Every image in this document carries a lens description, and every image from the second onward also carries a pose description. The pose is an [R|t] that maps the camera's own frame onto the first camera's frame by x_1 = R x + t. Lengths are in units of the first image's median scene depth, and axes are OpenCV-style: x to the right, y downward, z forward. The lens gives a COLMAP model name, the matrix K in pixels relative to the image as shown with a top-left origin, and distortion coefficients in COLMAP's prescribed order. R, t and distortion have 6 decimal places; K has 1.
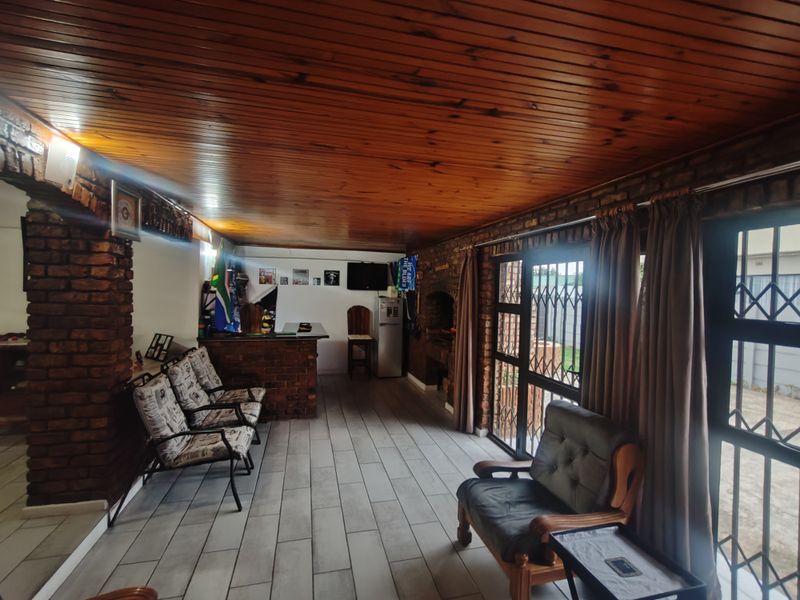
lens RADIAL K [[376.7, 0, 400.0], [0, 376.7, 300.0], [0, 0, 1]] dist [0.001947, -0.000091]
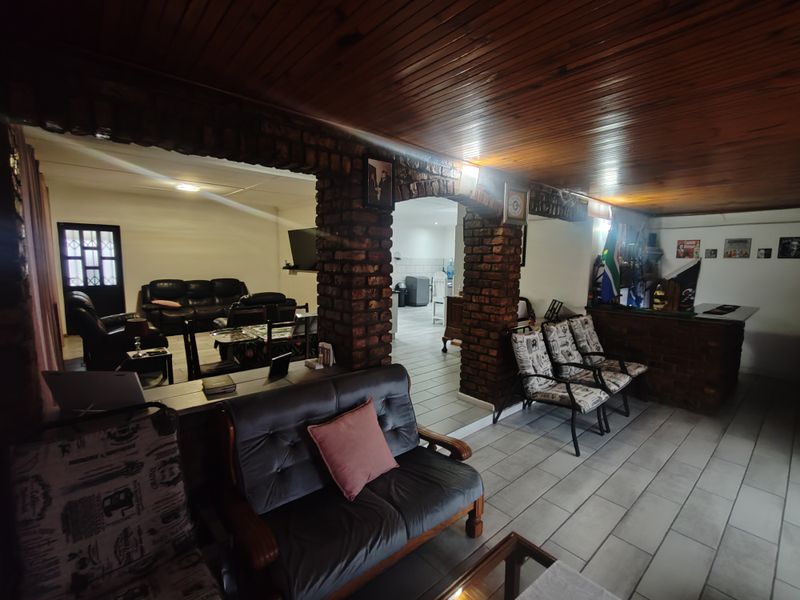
lens RADIAL K [[366.7, 0, 400.0], [0, 366.7, 300.0], [0, 0, 1]] dist [0.003979, 0.000545]
pose [[0.458371, 0.083039, -0.884873, 0.231776], [-0.028007, 0.996481, 0.079005, 0.013957], [0.888319, -0.011431, 0.459084, 0.016306]]
